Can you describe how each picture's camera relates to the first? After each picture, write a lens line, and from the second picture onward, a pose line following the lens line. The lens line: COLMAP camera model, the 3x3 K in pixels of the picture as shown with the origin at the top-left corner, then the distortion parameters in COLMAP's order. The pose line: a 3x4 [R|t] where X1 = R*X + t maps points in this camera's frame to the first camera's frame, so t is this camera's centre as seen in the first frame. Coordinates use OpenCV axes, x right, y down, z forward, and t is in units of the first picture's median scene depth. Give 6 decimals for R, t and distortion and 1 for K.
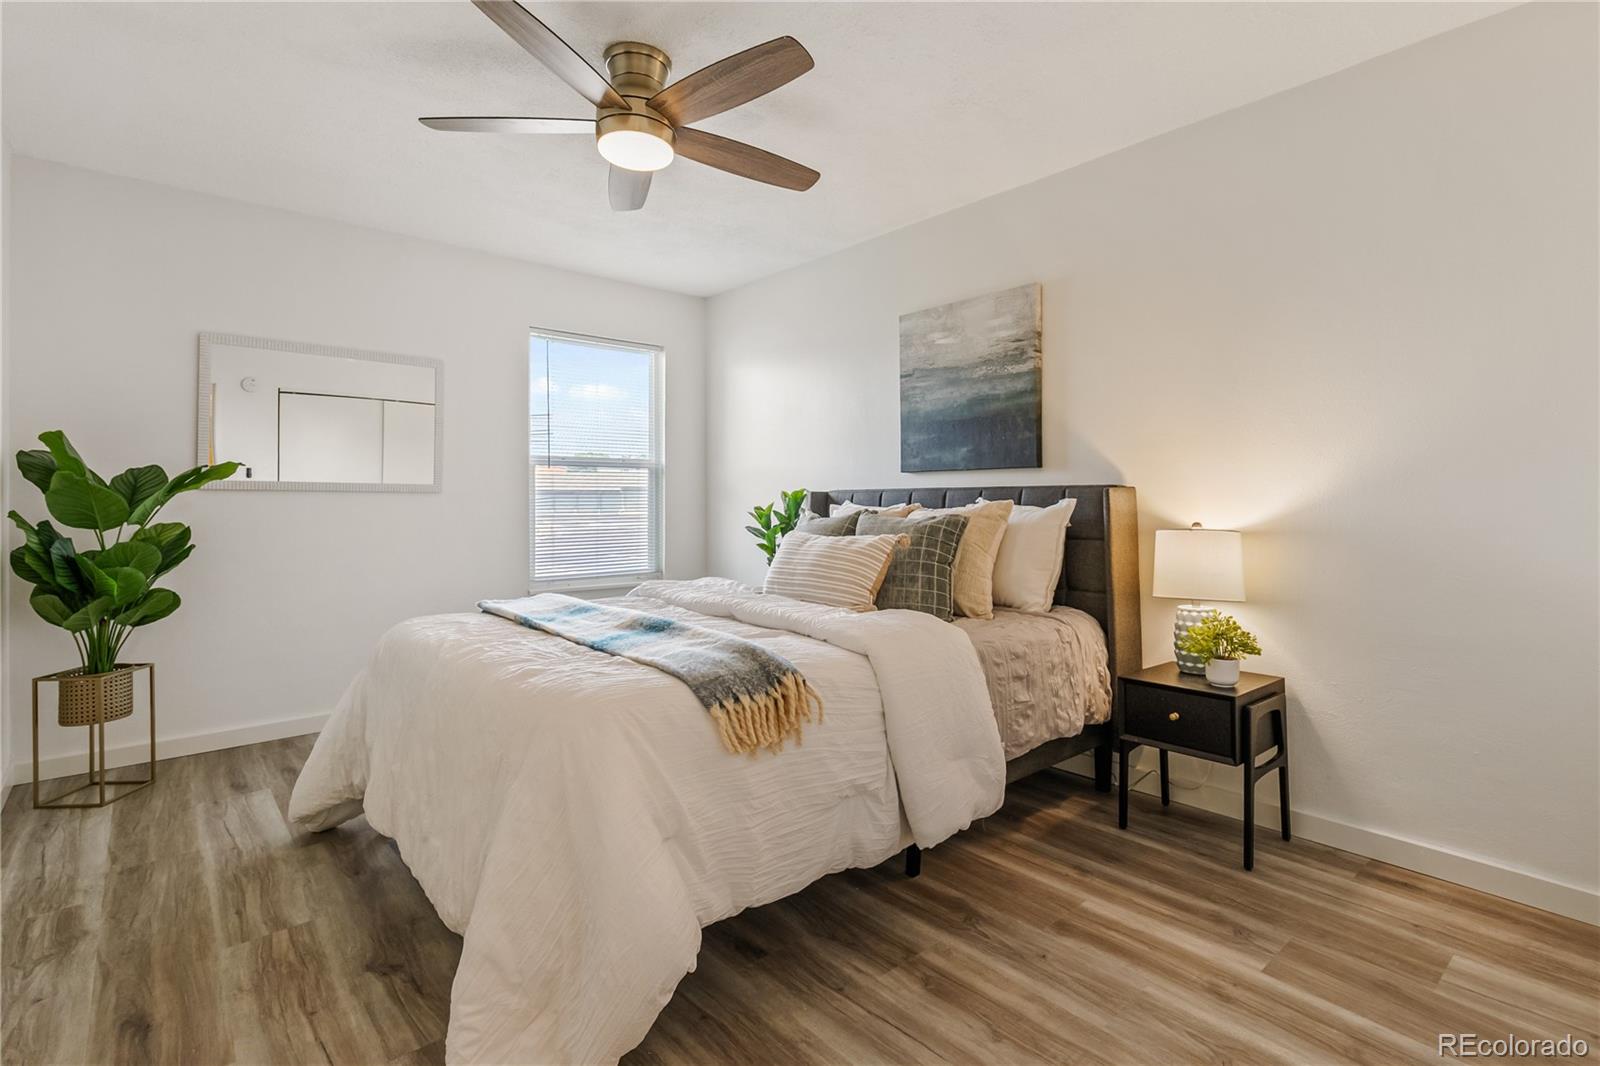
lens RADIAL K [[735.7, 0, 810.5], [0, 735.7, 498.9], [0, 0, 1]] dist [0.013178, -0.003391]
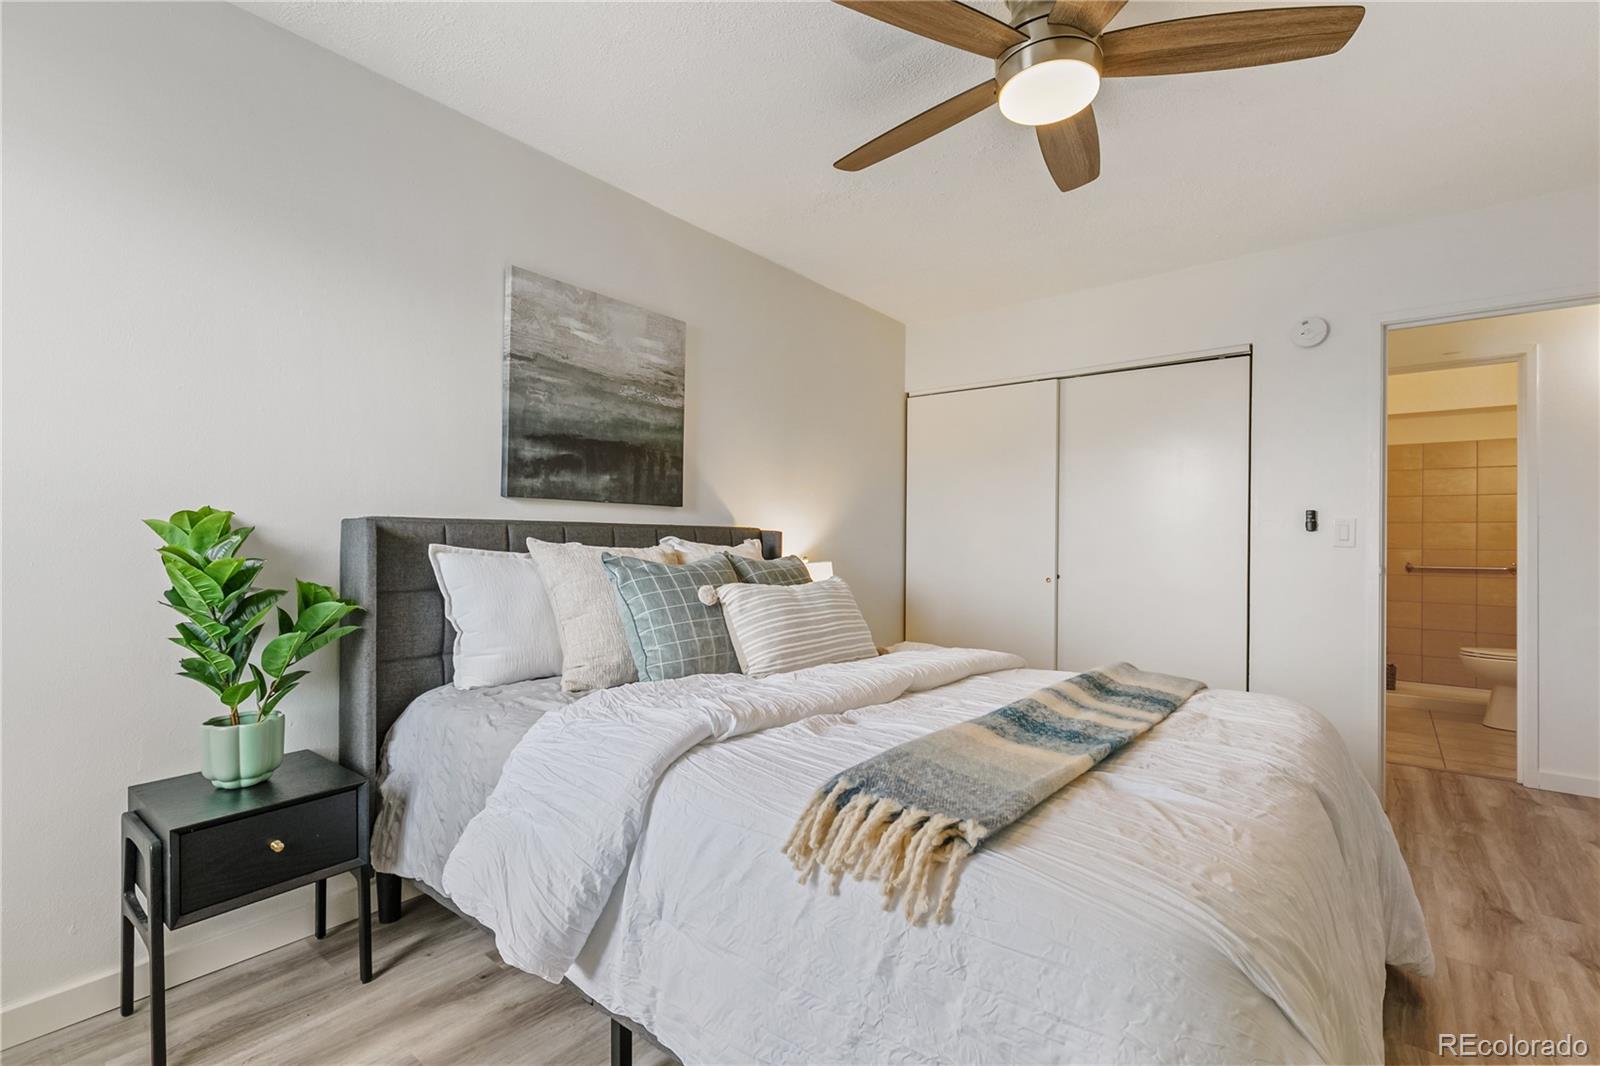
lens RADIAL K [[735.7, 0, 807.7], [0, 735.7, 536.3], [0, 0, 1]] dist [0.013178, -0.003391]
pose [[-0.173904, 0.014876, 0.984650, -0.646630], [-0.003691, 0.999869, -0.015757, 0.011245], [-0.984756, -0.006375, -0.173826, 0.925313]]
